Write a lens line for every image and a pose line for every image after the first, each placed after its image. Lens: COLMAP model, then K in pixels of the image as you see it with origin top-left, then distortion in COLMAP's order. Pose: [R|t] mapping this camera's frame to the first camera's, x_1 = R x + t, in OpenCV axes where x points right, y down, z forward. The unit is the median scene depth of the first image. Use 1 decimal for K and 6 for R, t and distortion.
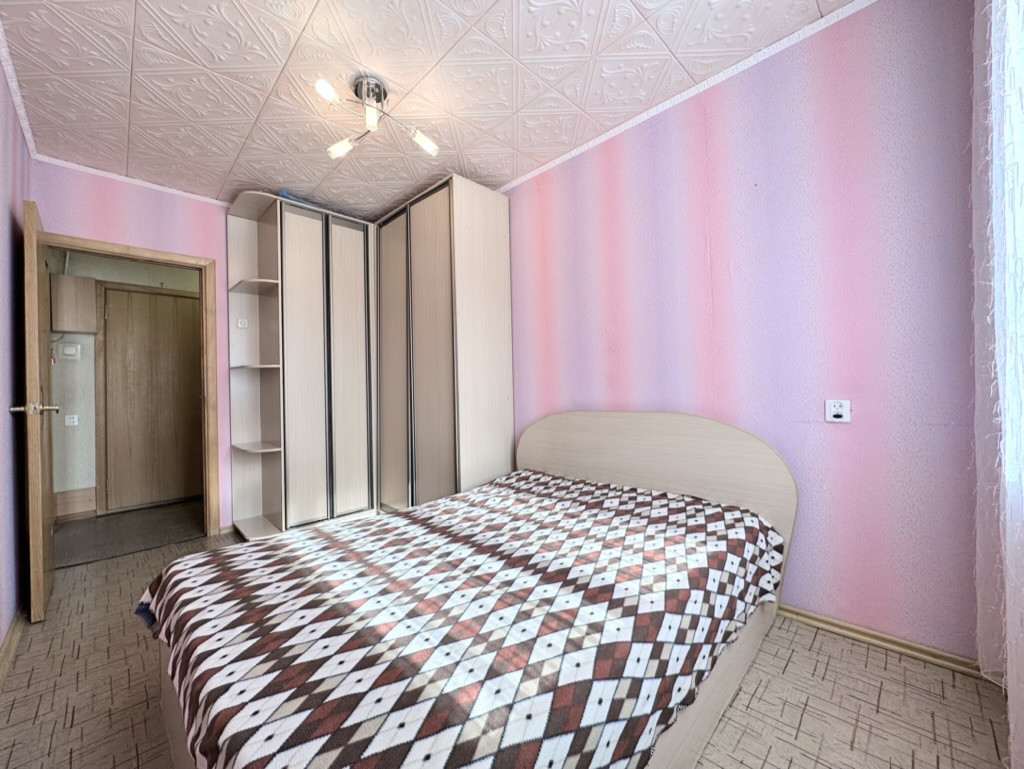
lens RADIAL K [[409.4, 0, 508.7], [0, 409.4, 386.4], [0, 0, 1]] dist [-0.000631, 0.000704]
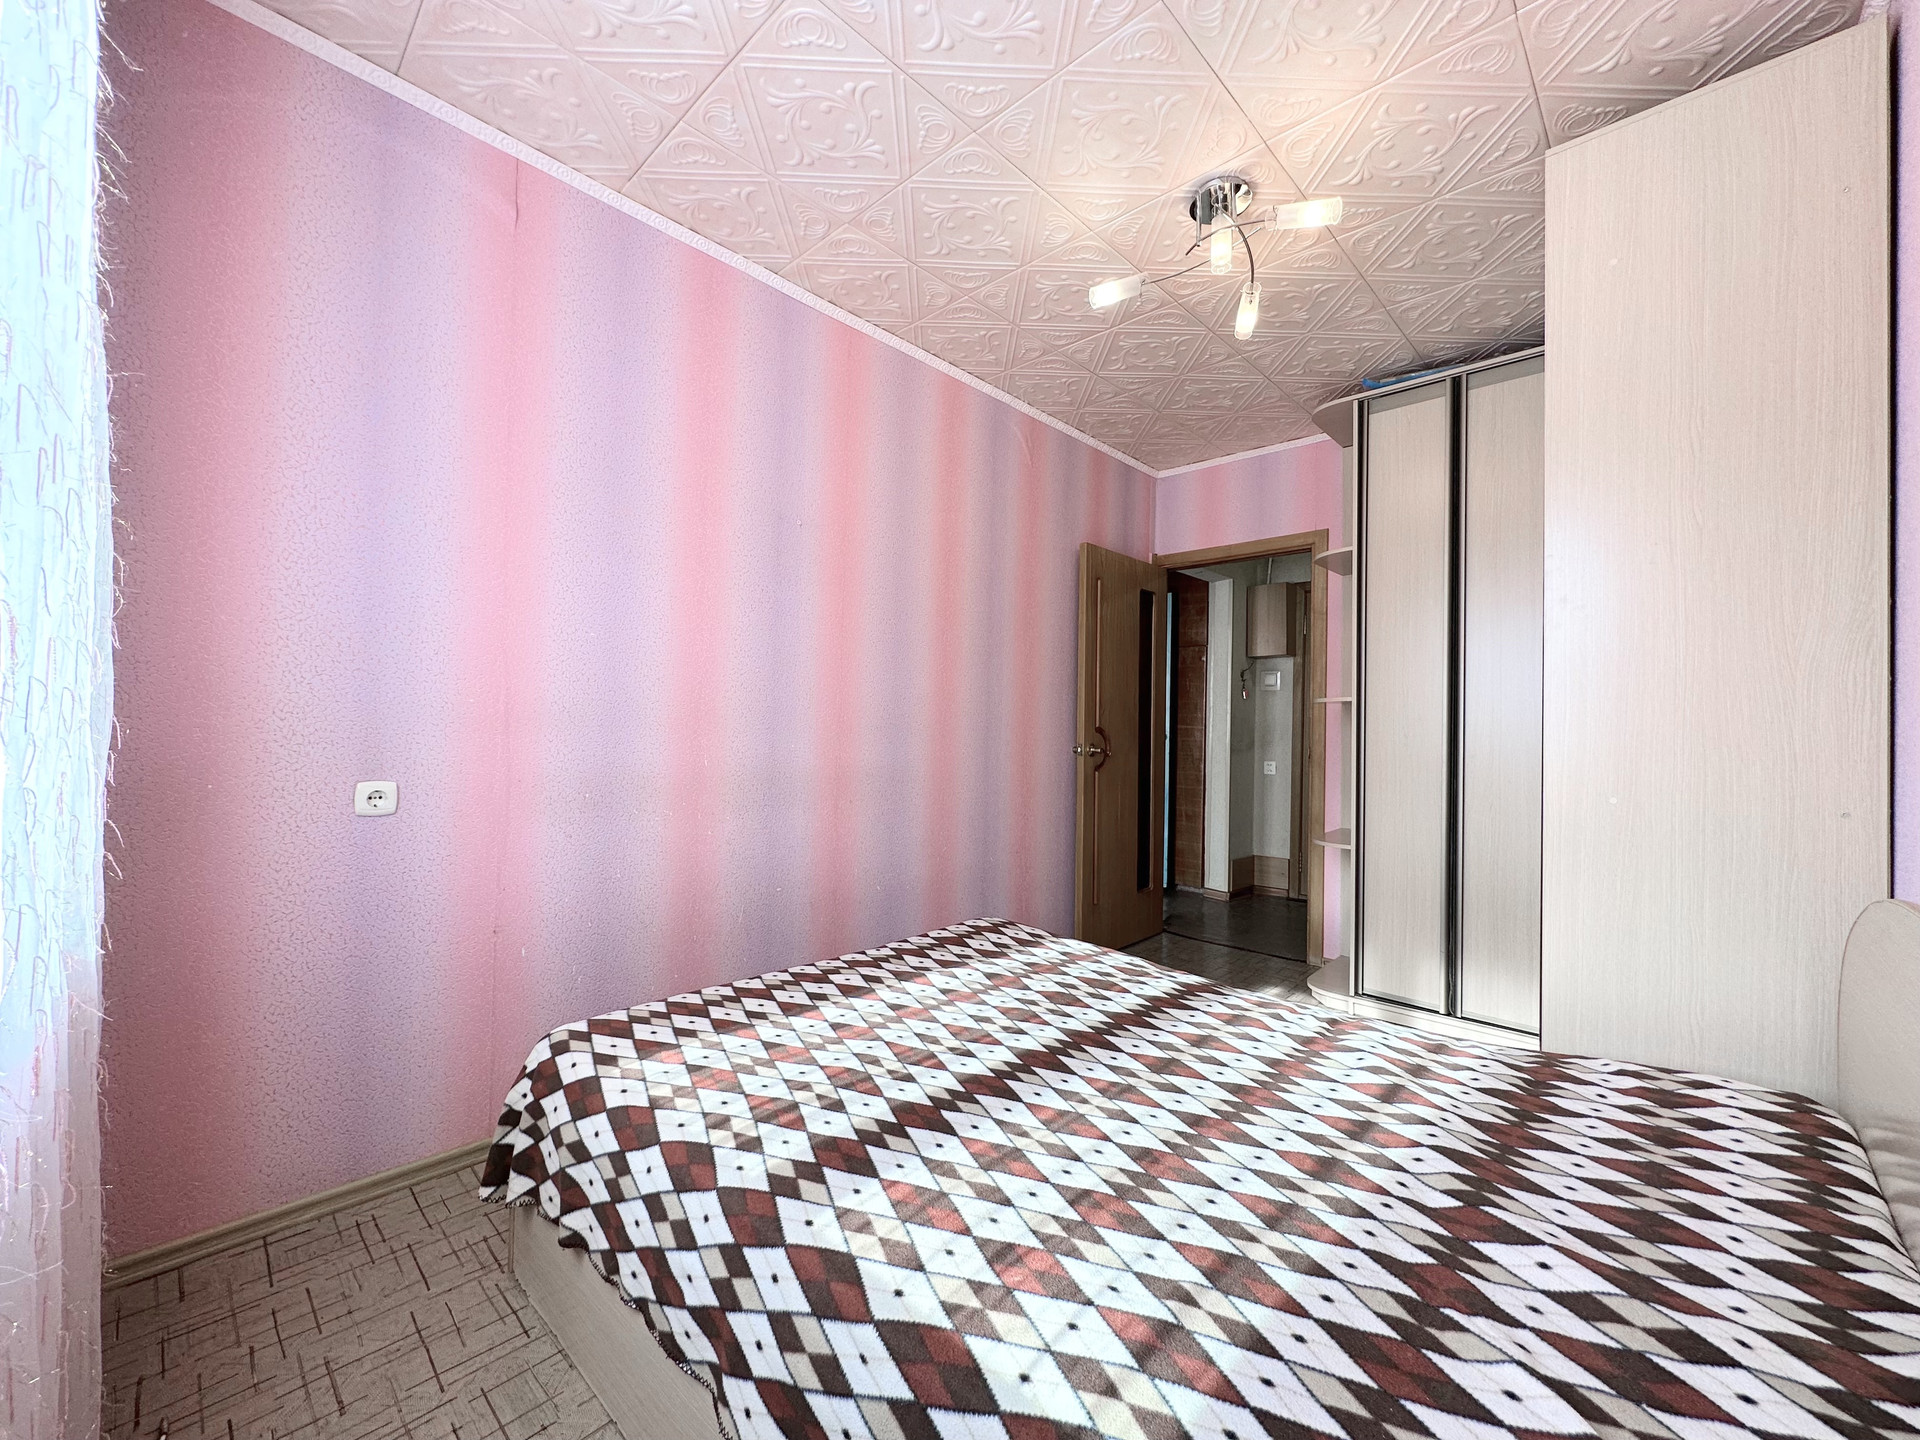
lens RADIAL K [[766.3, 0, 958.1], [0, 766.3, 719.4], [0, 0, 1]] dist [0.003117, 0.000252]
pose [[0.030370, 0.015389, -0.999420, 0.794467], [-0.013713, 0.999794, 0.014978, -0.050367], [0.999445, 0.013250, 0.030575, 0.725951]]
